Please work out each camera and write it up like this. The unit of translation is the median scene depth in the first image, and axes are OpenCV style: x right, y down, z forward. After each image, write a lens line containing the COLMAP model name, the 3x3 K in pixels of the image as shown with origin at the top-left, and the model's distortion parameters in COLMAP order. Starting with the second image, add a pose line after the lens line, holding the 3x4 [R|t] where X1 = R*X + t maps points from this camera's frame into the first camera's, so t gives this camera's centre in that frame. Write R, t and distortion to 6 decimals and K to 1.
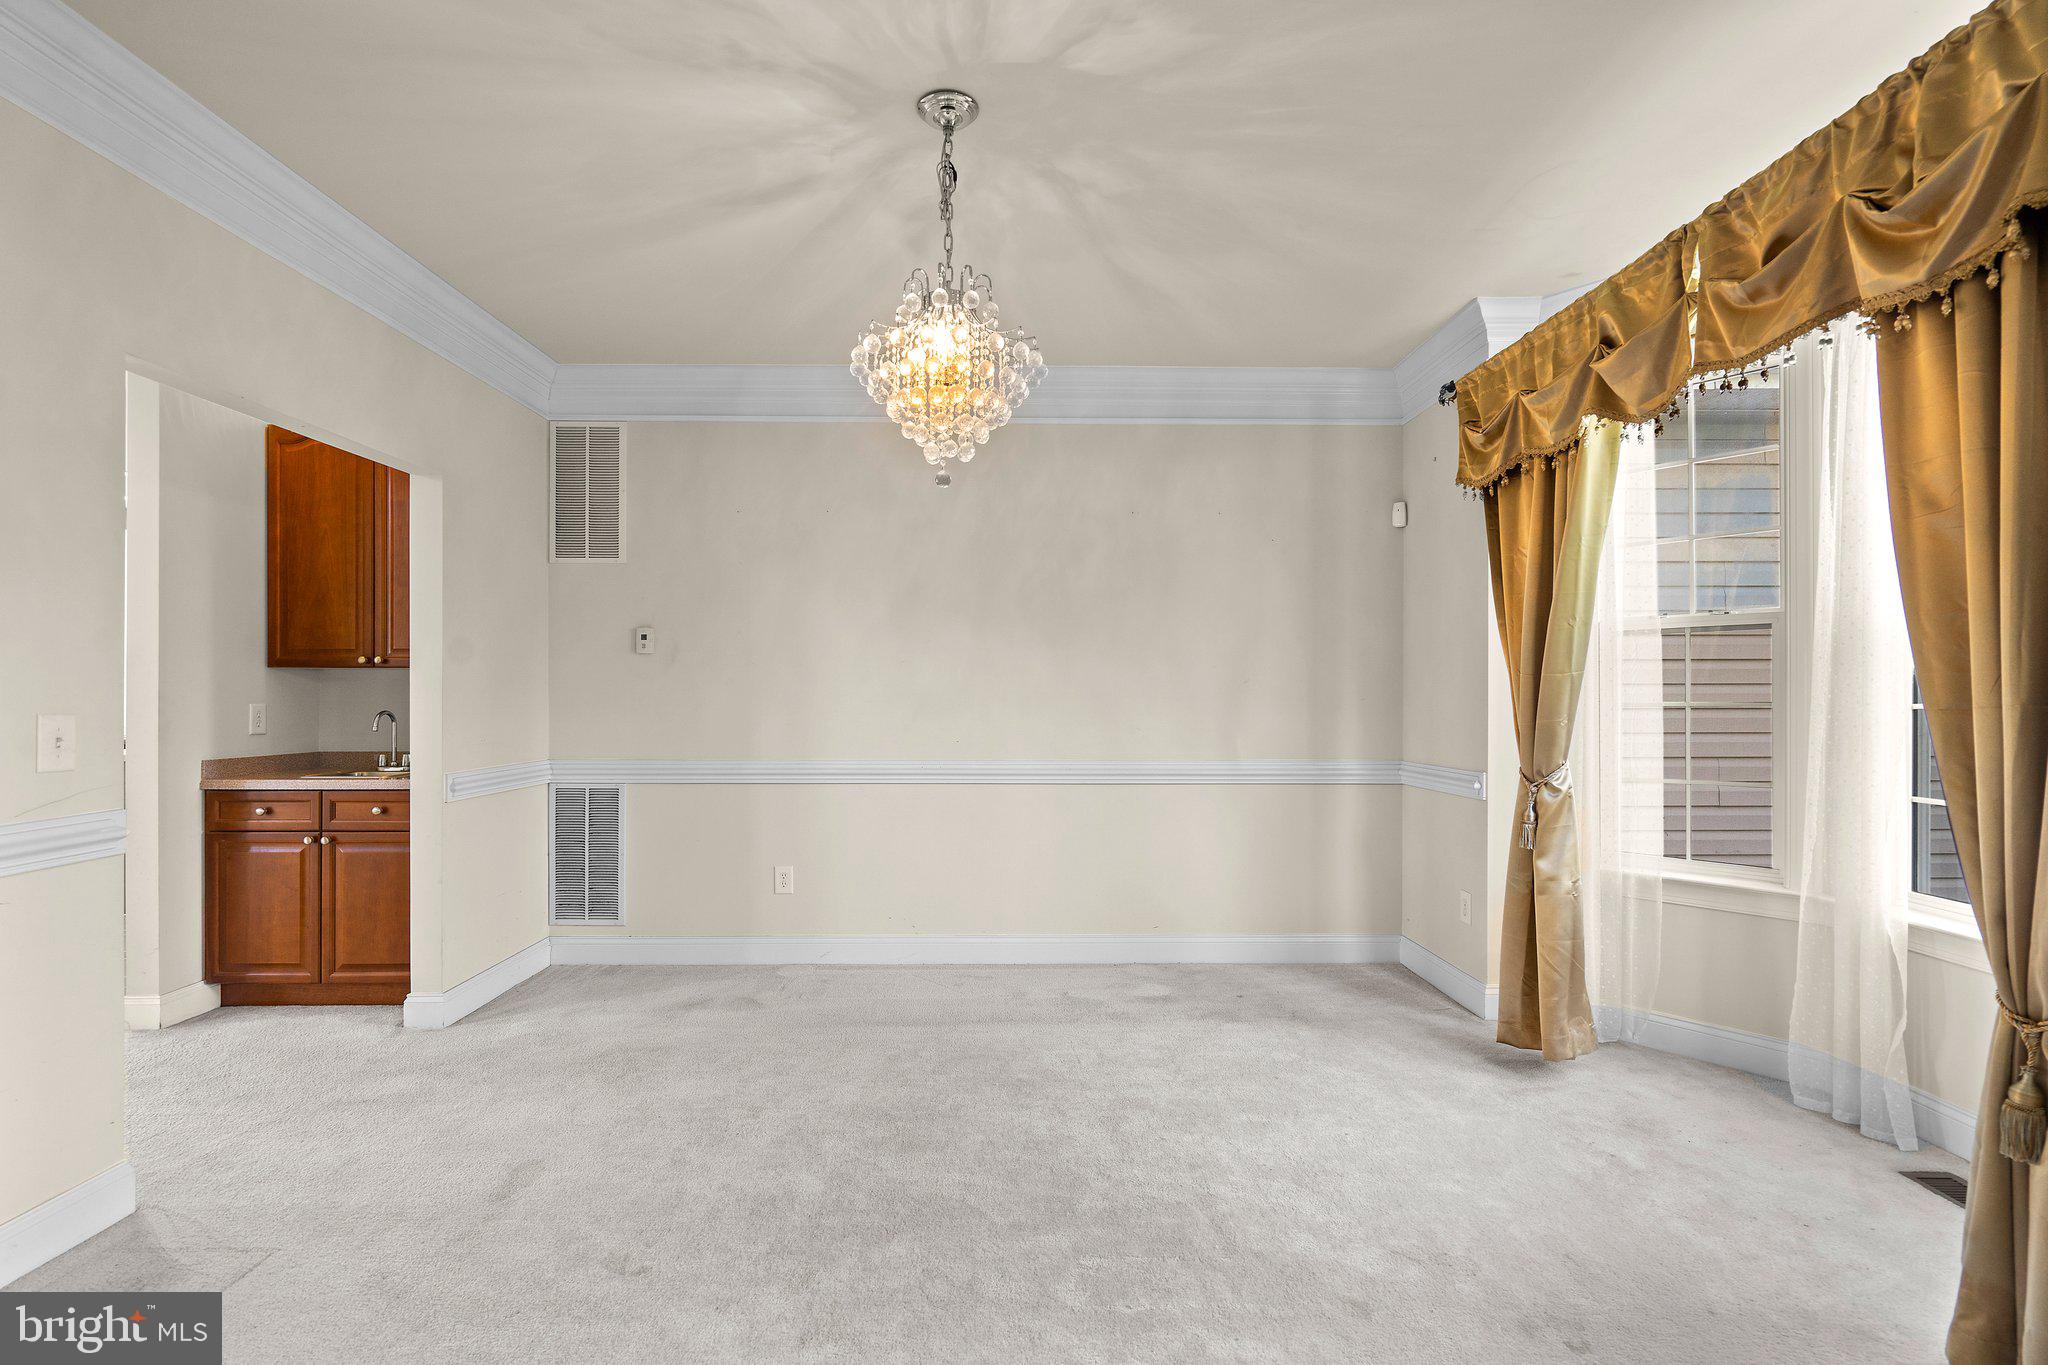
lens RADIAL K [[929.7, 0, 1011.1], [0, 929.7, 697.5], [0, 0, 1]] dist [-0.008089, 0.003224]
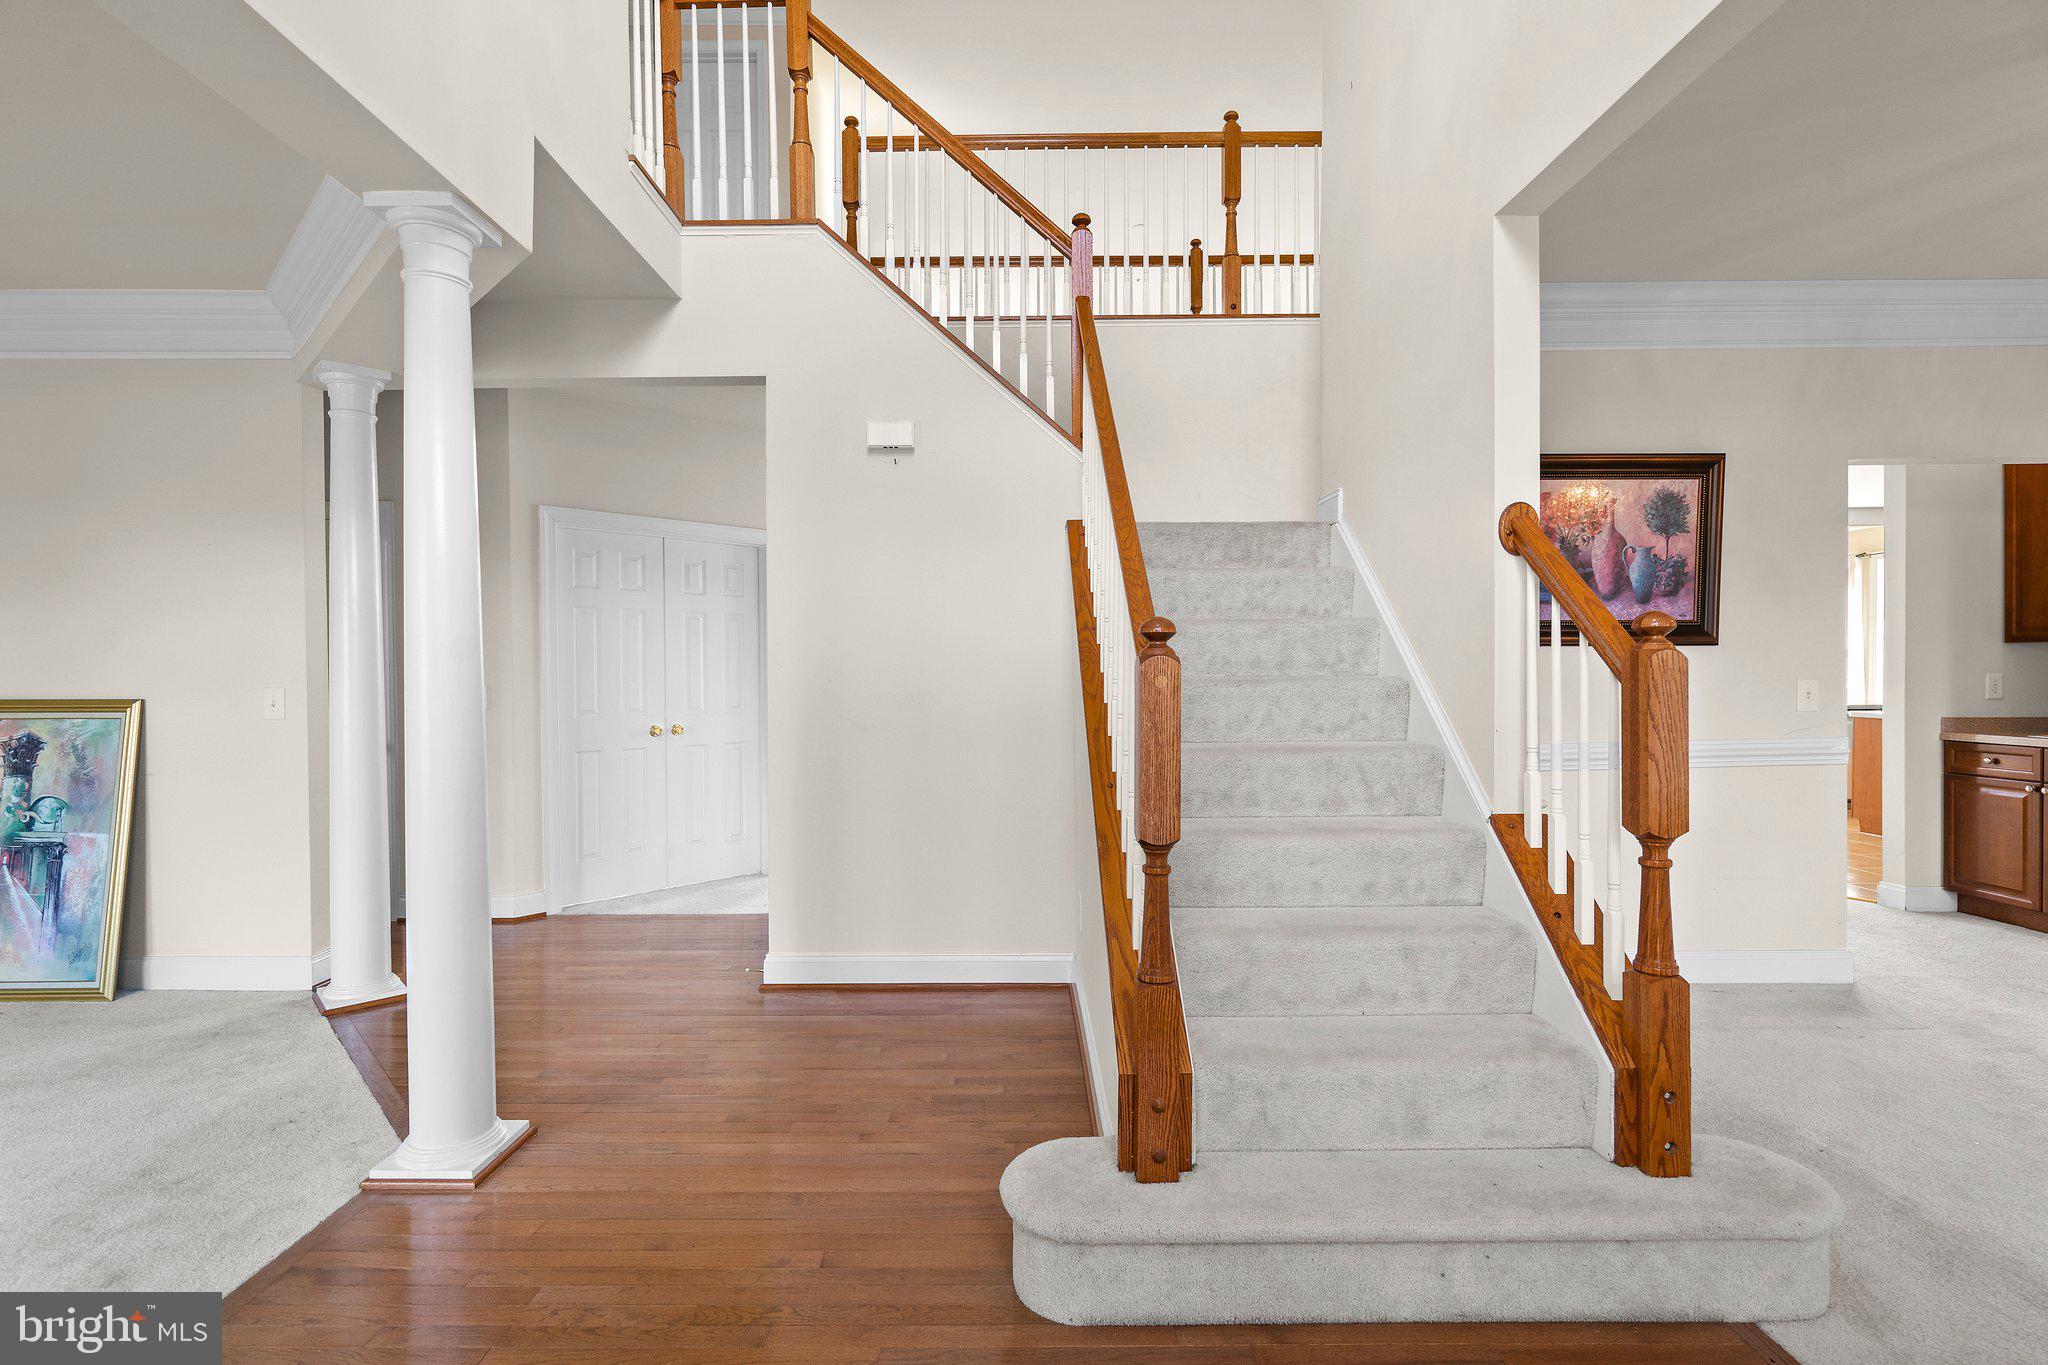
lens RADIAL K [[929.7, 0, 1016.3], [0, 929.7, 679.0], [0, 0, 1]] dist [-0.008089, 0.003224]
pose [[-0.005741, 0.006223, -0.999964, 0.429233], [0.005693, 0.999965, 0.006190, -0.000844], [0.999967, -0.005658, -0.005776, -0.288195]]
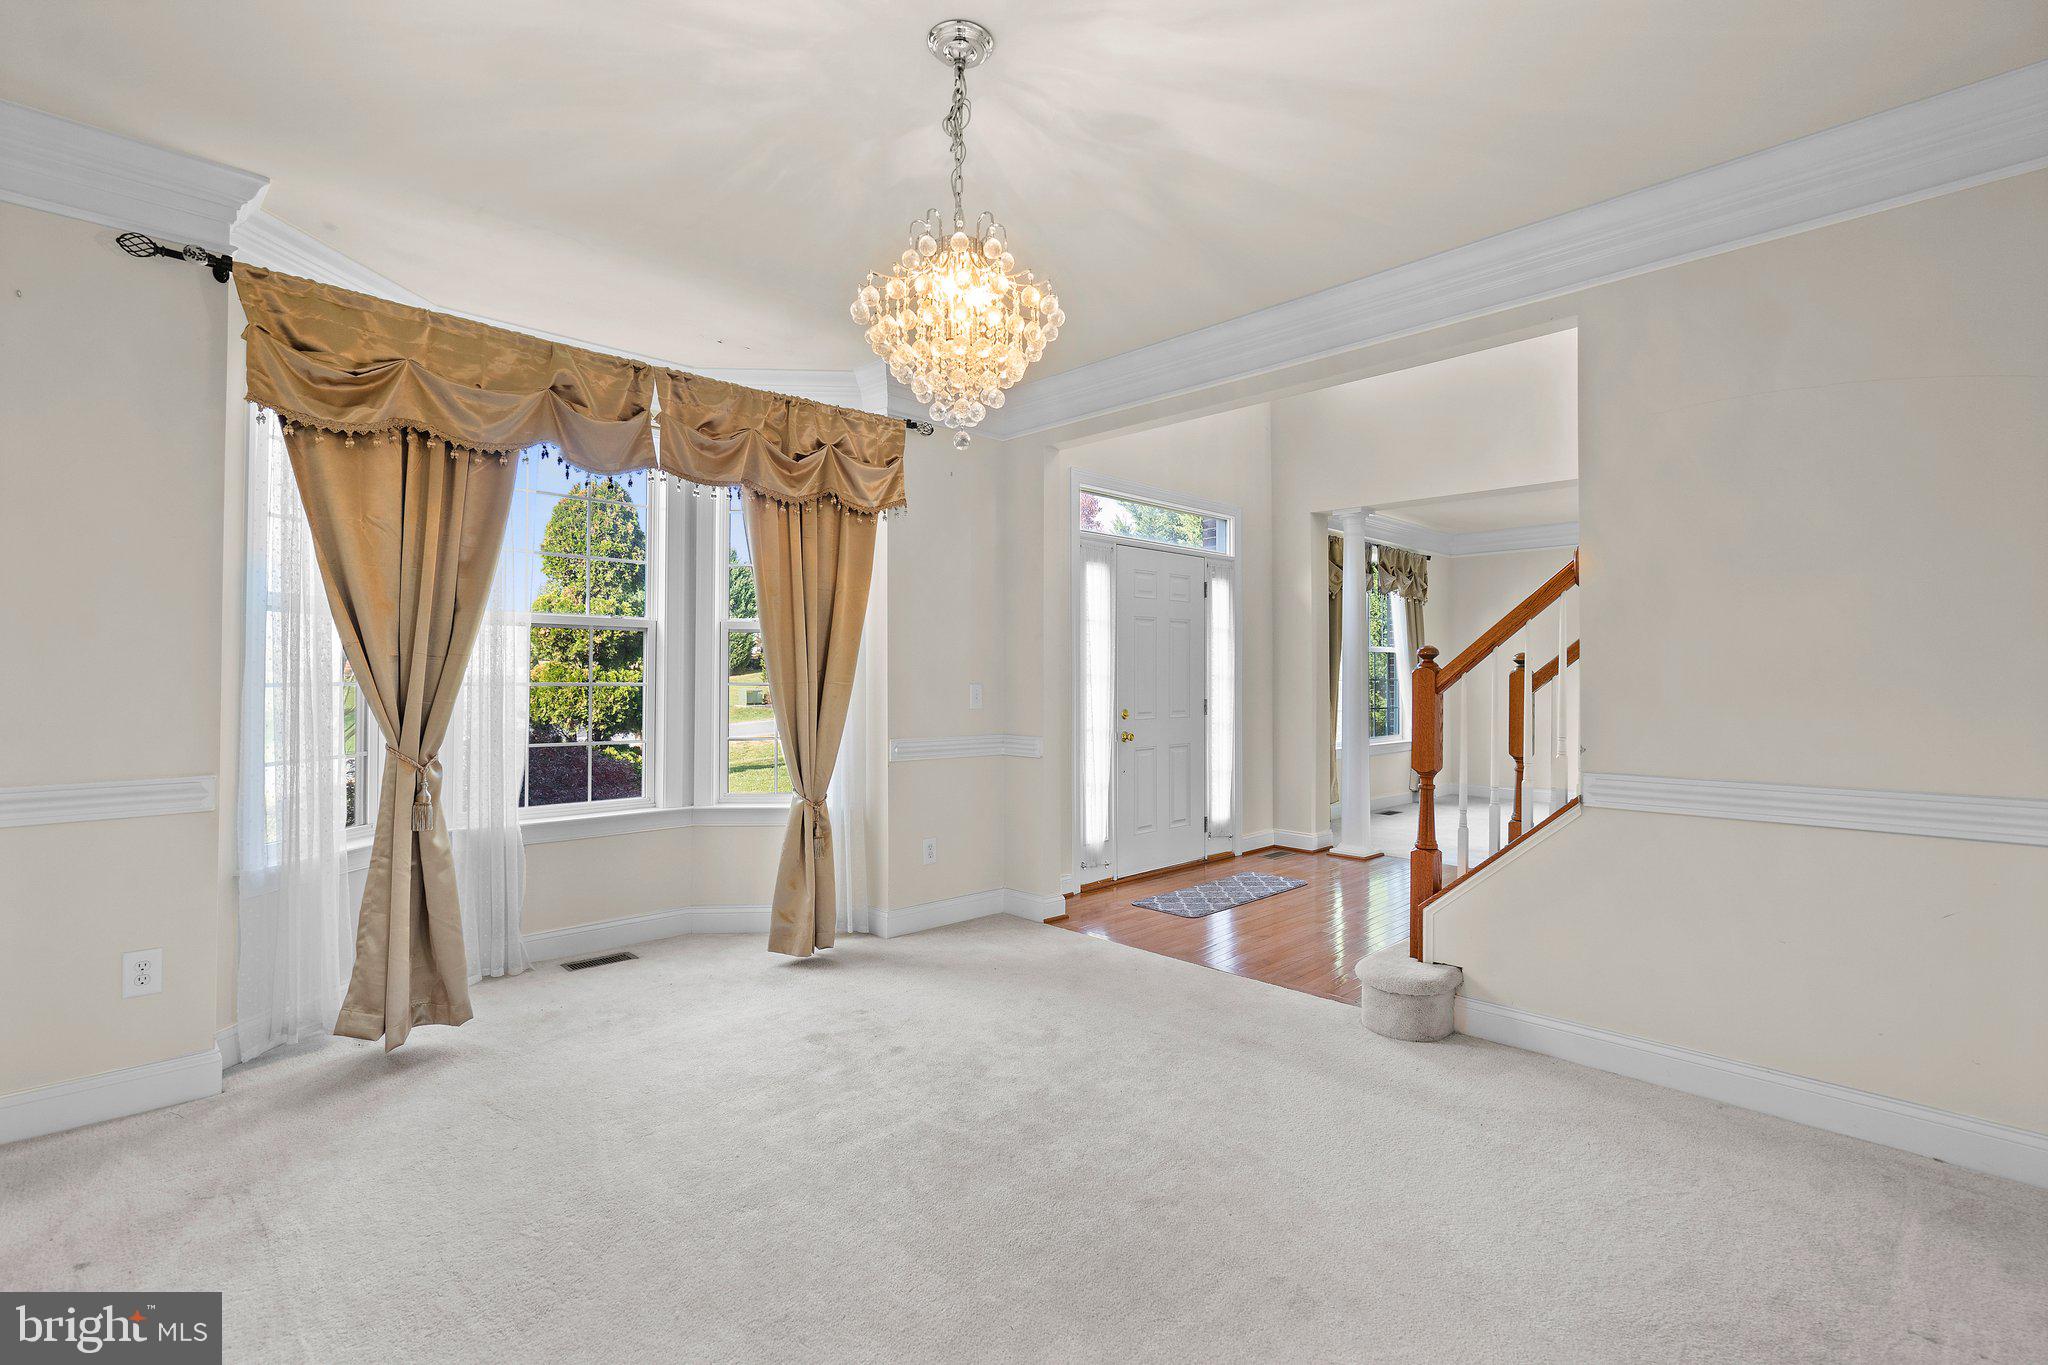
lens RADIAL K [[929.7, 0, 1023.5], [0, 929.7, 674.3], [0, 0, 1]] dist [-0.008089, 0.003224]
pose [[-0.698468, 0.003238, 0.715634, -0.503487], [-0.001987, 0.999977, -0.006463, 0.001293], [-0.715638, -0.005936, -0.698446, 1.044739]]
